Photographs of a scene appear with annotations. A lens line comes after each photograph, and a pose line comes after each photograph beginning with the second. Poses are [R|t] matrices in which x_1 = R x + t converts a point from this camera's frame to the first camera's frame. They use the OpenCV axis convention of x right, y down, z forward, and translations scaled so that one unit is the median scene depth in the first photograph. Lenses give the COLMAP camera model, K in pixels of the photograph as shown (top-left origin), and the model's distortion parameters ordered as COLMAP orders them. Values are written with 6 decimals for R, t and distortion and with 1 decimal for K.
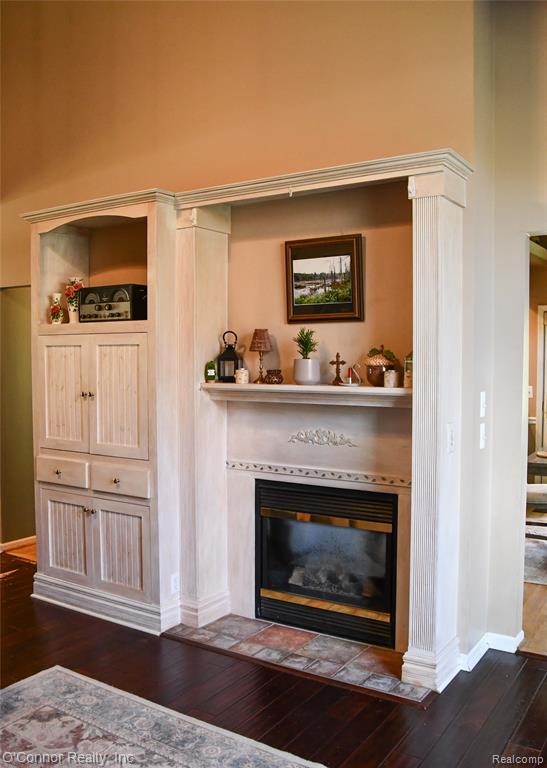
lens RADIAL K [[700.7, 0, 273.5], [0, 700.7, 384.0], [0, 0, 1]] dist [-0.172047, 0.129433]
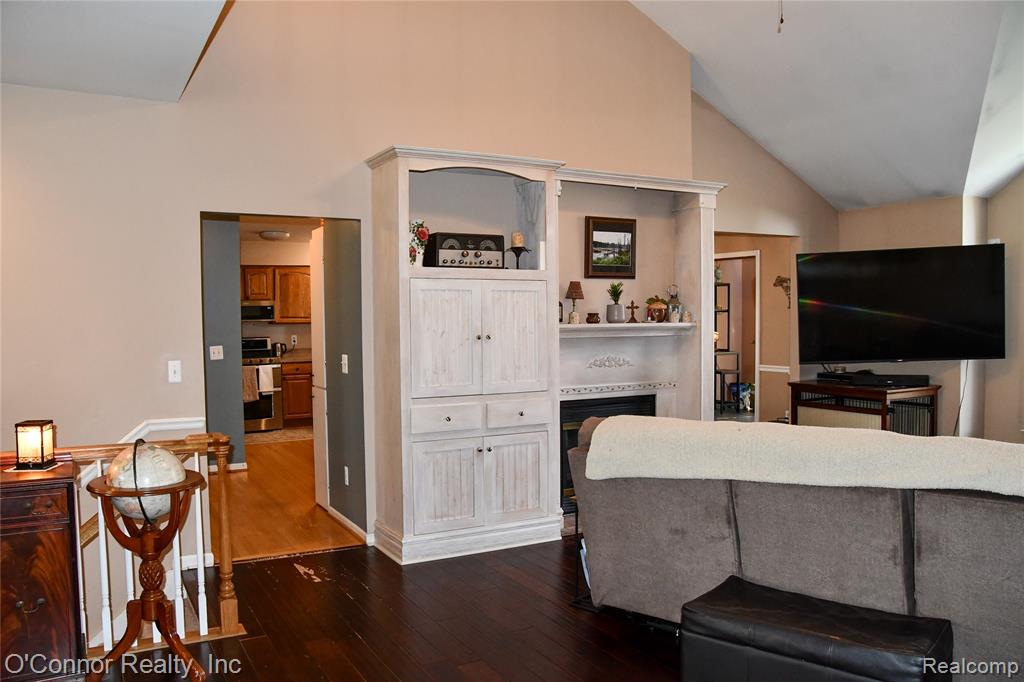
lens RADIAL K [[824.8, 0, 509.9], [0, 824.8, 354.3], [0, 0, 1]] dist [-0.136176, 0.114316]
pose [[0.462861, -0.042050, 0.885433, -1.442209], [0.045258, 0.998692, 0.023771, 0.013575], [-0.885275, 0.029070, 0.464159, 0.415766]]
